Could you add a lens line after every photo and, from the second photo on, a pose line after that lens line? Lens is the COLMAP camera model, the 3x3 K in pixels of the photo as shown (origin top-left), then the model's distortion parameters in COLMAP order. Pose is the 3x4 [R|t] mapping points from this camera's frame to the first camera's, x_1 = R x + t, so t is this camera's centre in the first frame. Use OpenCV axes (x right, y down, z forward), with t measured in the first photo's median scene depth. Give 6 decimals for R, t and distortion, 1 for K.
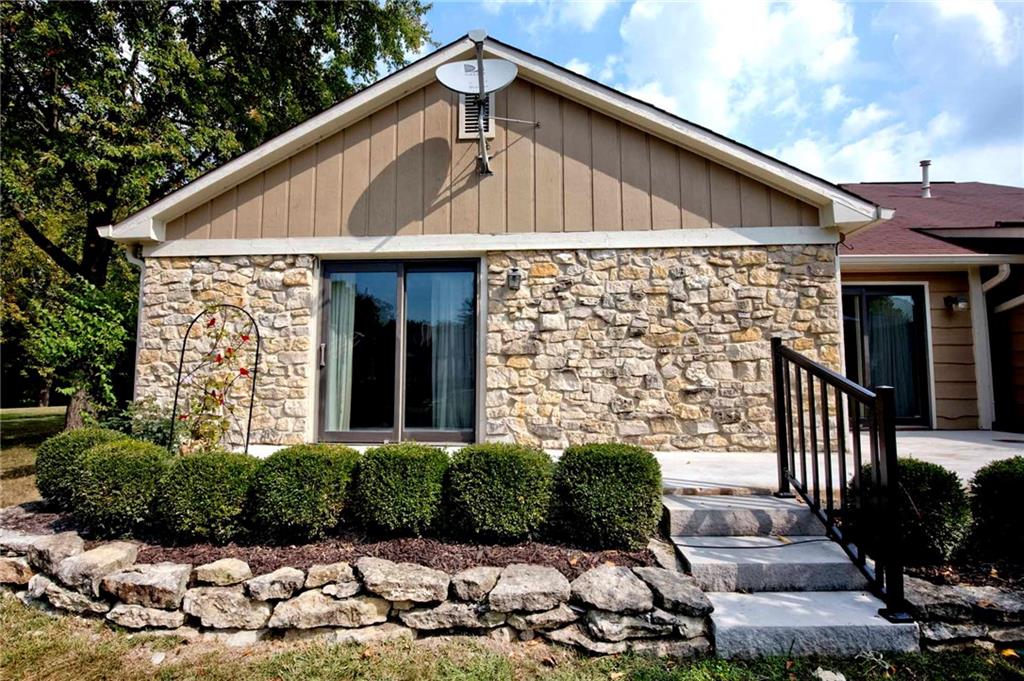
lens RADIAL K [[490.4, 0, 523.3], [0, 490.4, 337.3], [0, 0, 1]] dist [-0.028467, -0.000048]
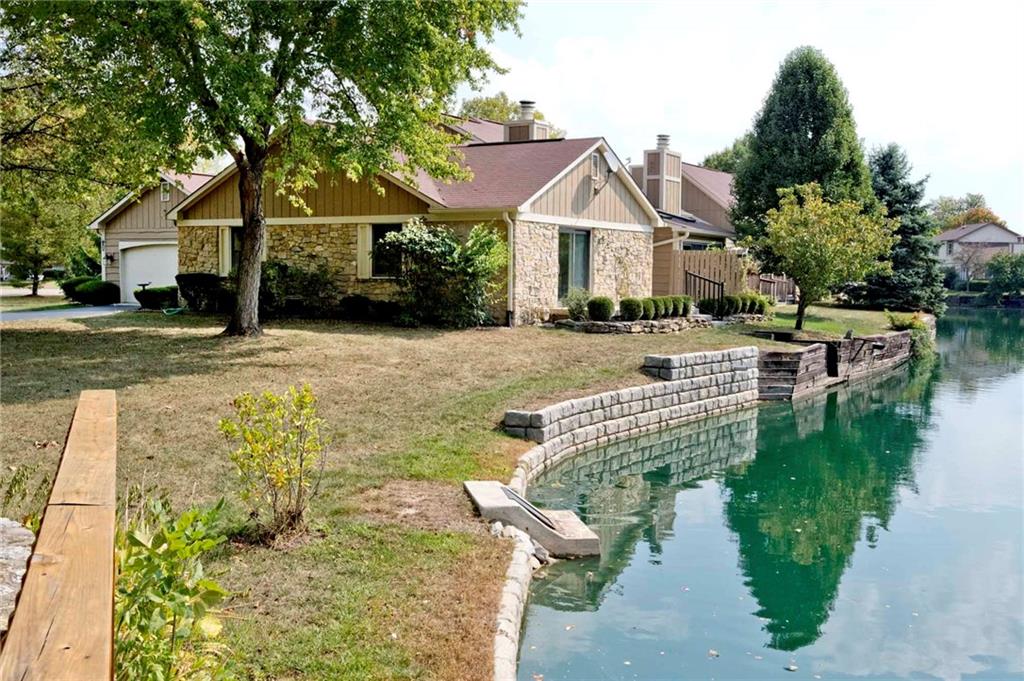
lens RADIAL K [[1135.5, 0, 512.0], [0, 1135.5, 340.5], [0, 0, 1]] dist [0.002734, -0.008424]
pose [[0.461142, -0.046059, 0.886130, -5.232375], [-0.083752, 0.991934, 0.095143, -0.118088], [-0.883365, -0.118089, 0.453565, -1.256954]]
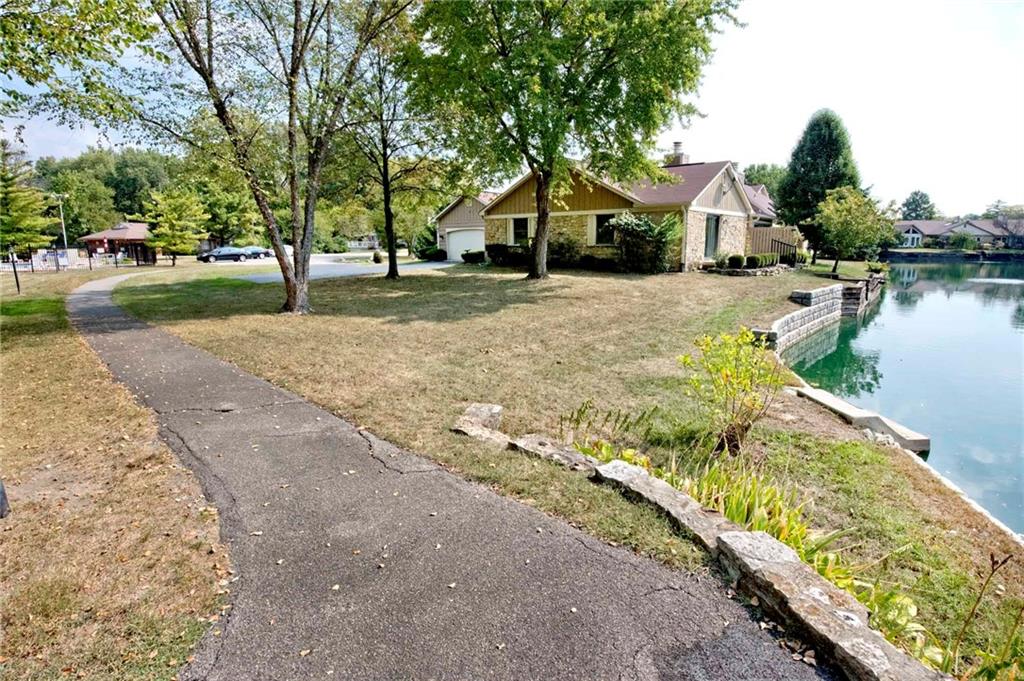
lens RADIAL K [[522.1, 0, 512.0], [0, 522.1, 340.5], [0, 0, 1]] dist [0.003520, -0.040160]
pose [[0.591352, -0.149211, 0.792489, -4.864138], [-0.062871, 0.971211, 0.229775, -0.035273], [-0.803959, -0.185703, 0.564947, -0.303905]]
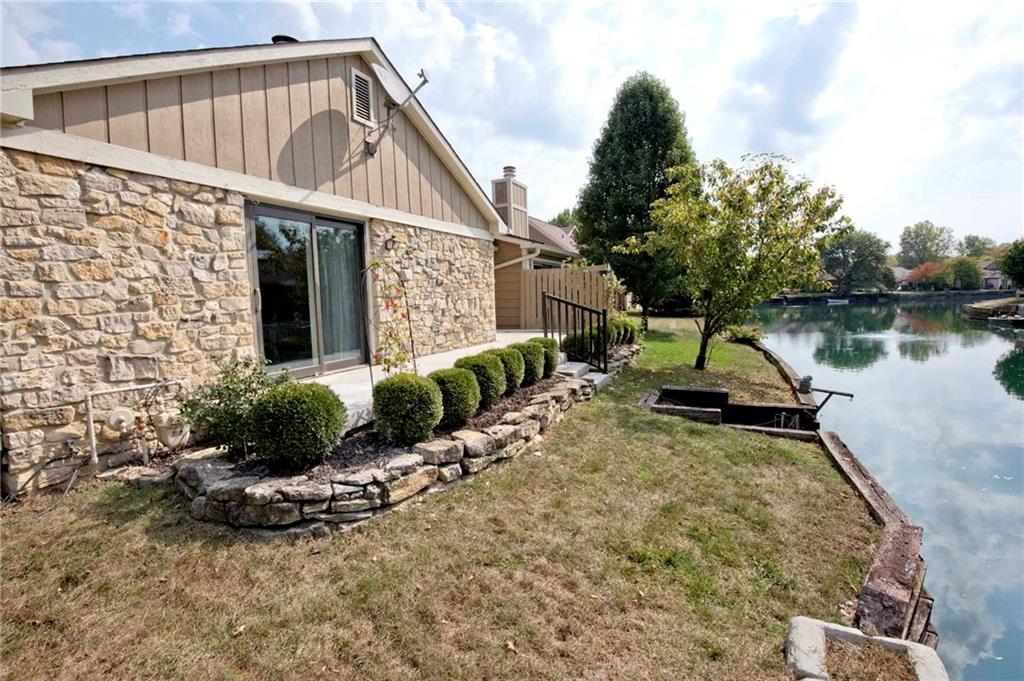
lens RADIAL K [[470.9, 0, 512.0], [0, 470.9, 340.5], [0, 0, 1]] dist [-0.043807, -0.000657]
pose [[0.359615, -0.097034, 0.928042, -1.110402], [-0.045672, 0.991556, 0.121373, -0.019939], [-0.931982, -0.086033, 0.352147, 0.180992]]
